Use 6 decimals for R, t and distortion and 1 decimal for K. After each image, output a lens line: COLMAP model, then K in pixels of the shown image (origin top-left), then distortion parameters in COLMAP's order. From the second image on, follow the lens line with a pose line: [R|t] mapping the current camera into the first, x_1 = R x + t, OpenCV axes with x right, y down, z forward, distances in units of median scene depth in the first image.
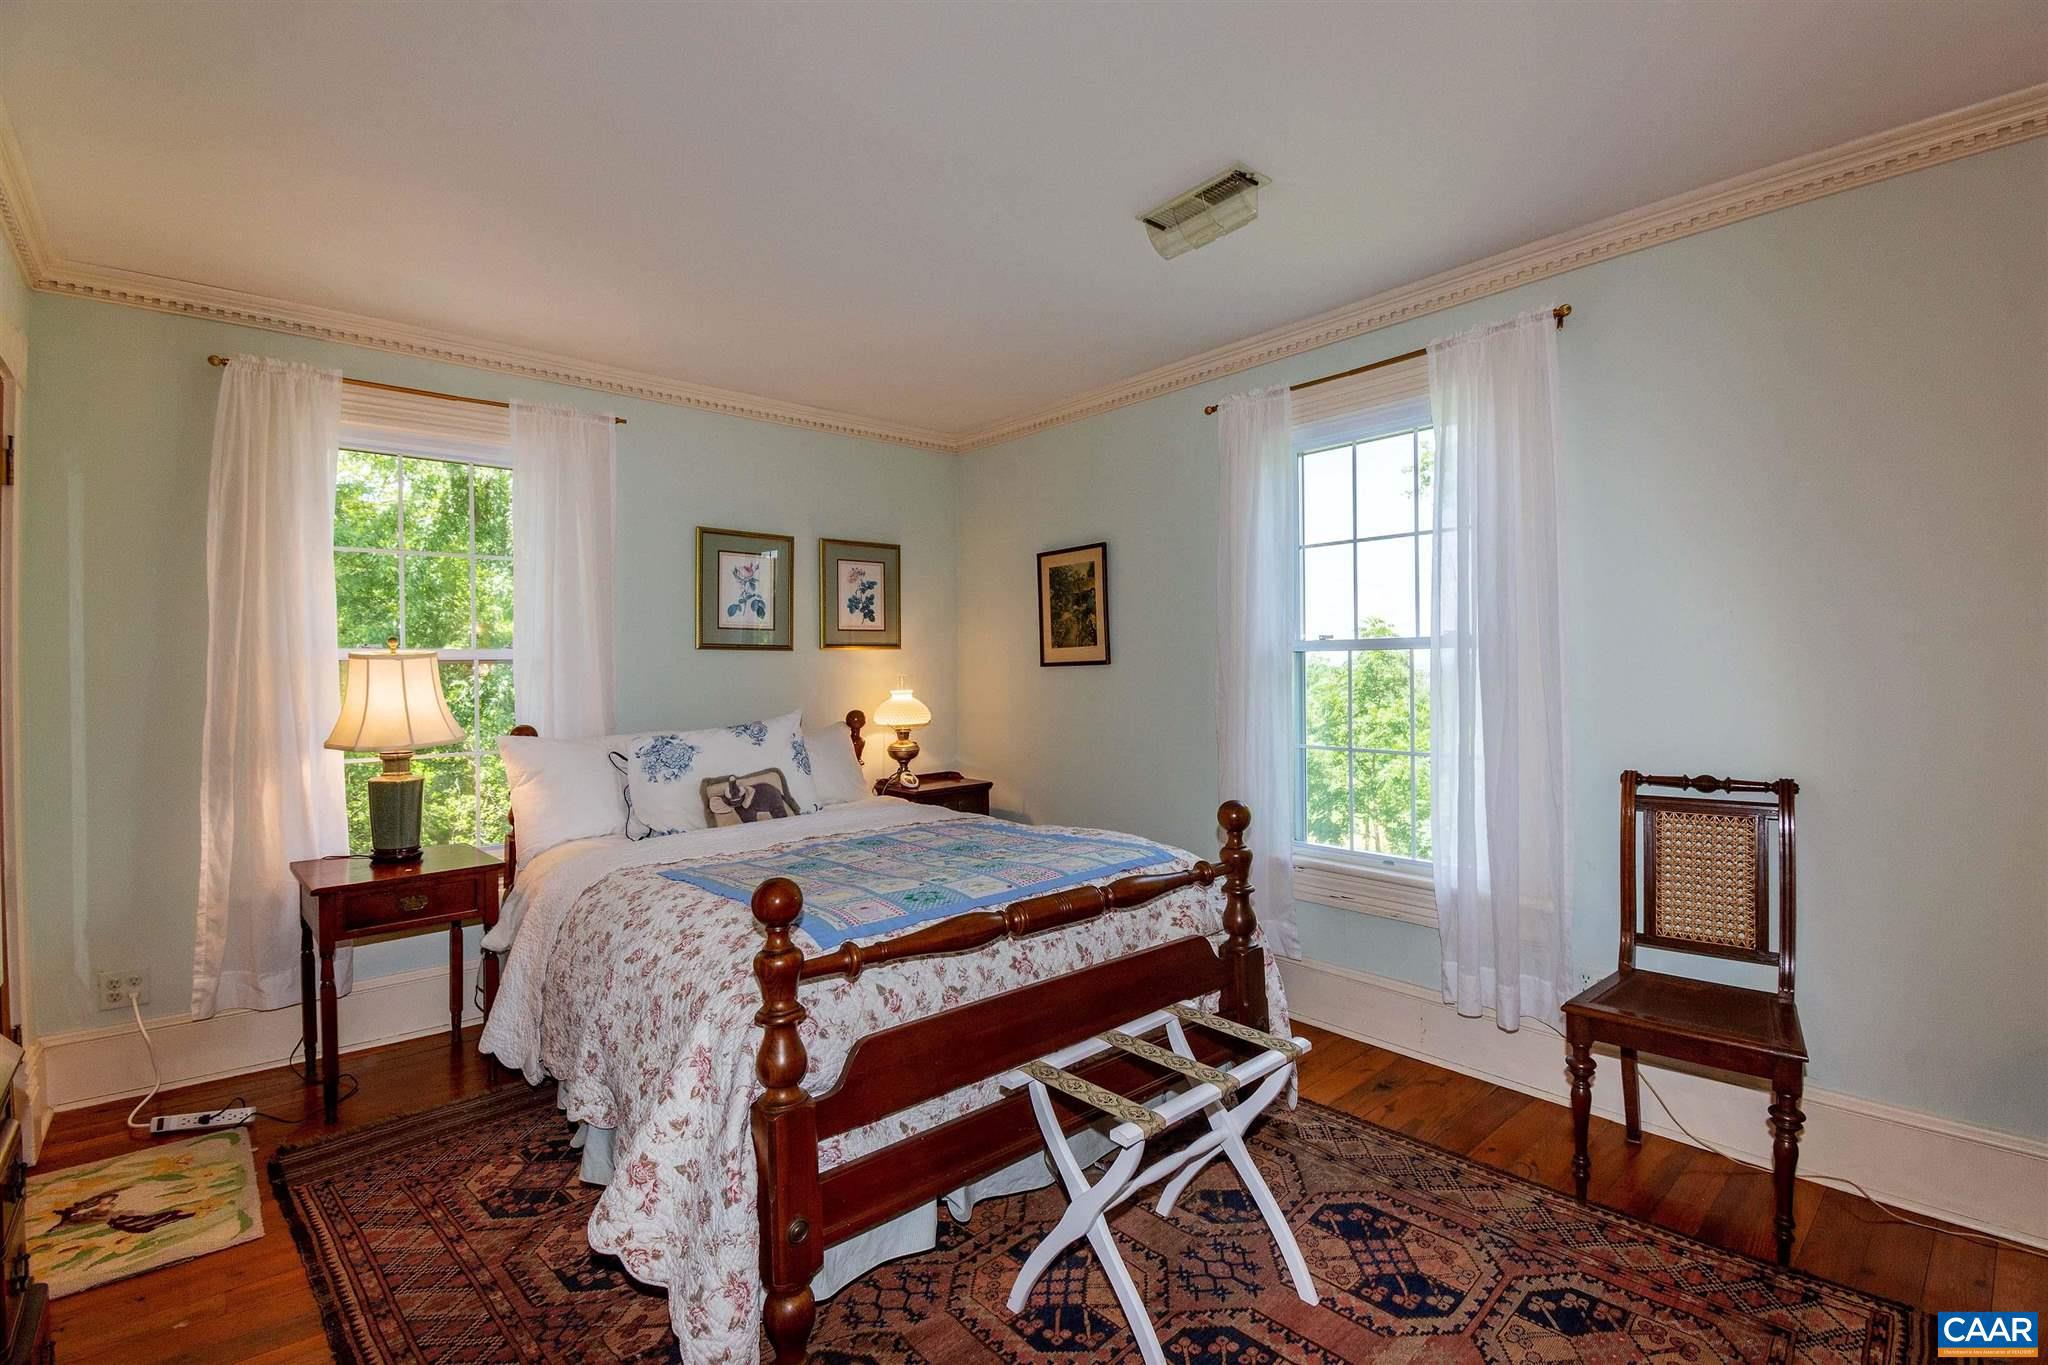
lens RADIAL K [[904.3, 0, 1030.3], [0, 904.3, 671.0], [0, 0, 1]] dist [0.019388, -0.026191]
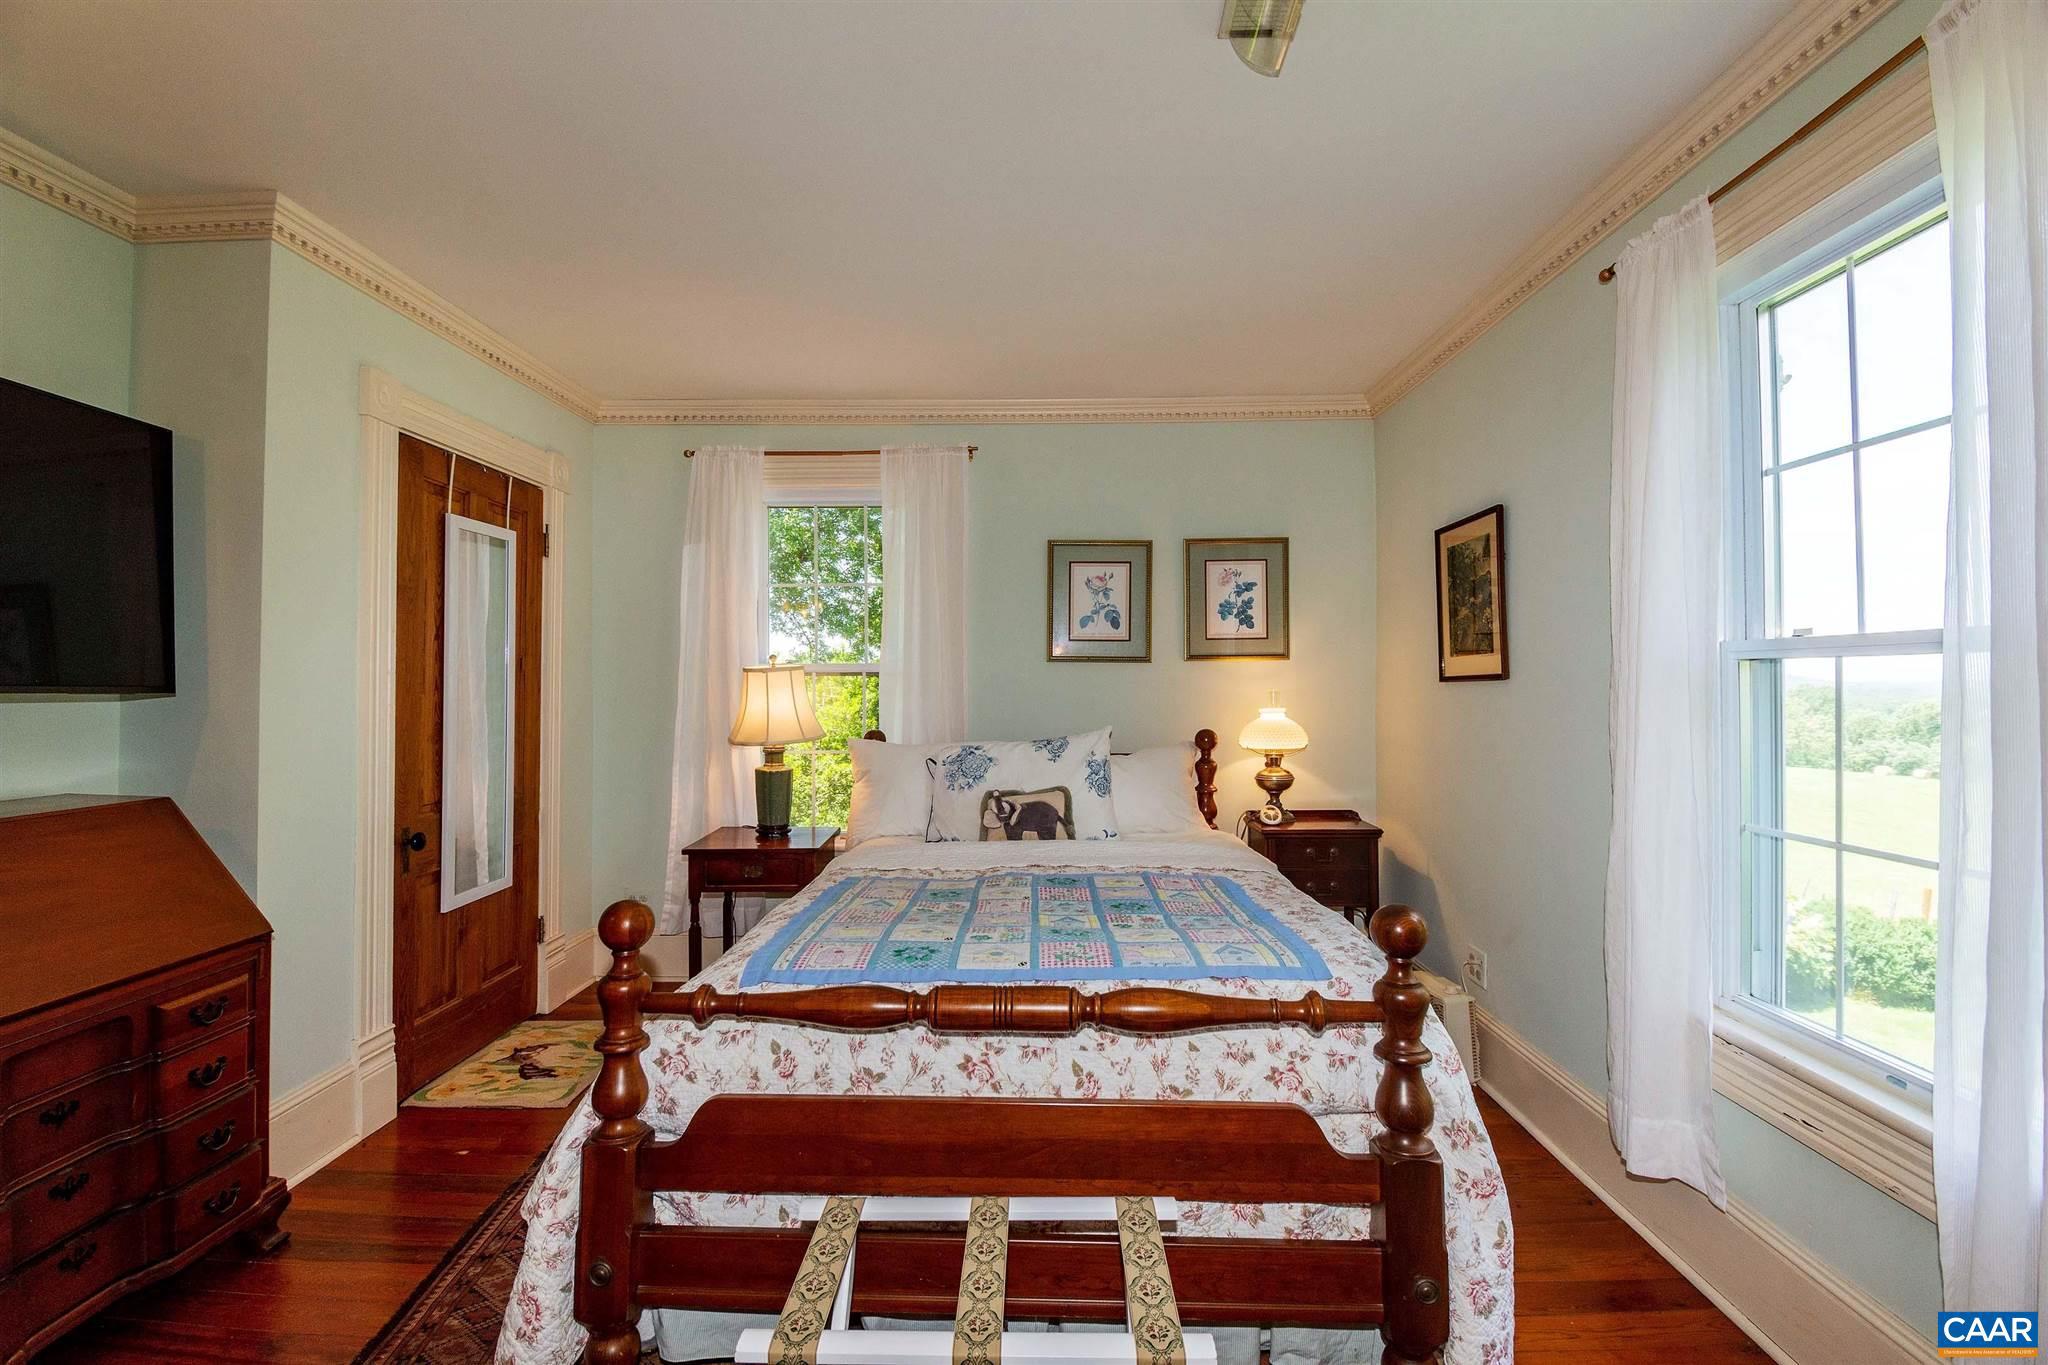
lens RADIAL K [[904.3, 0, 1030.3], [0, 904.3, 671.0], [0, 0, 1]] dist [0.019388, -0.026191]
pose [[0.735822, 0.000301, -0.677175, 0.344751], [-0.008319, 0.999928, -0.008595, -0.005792], [0.677124, 0.011957, 0.735772, 0.286052]]
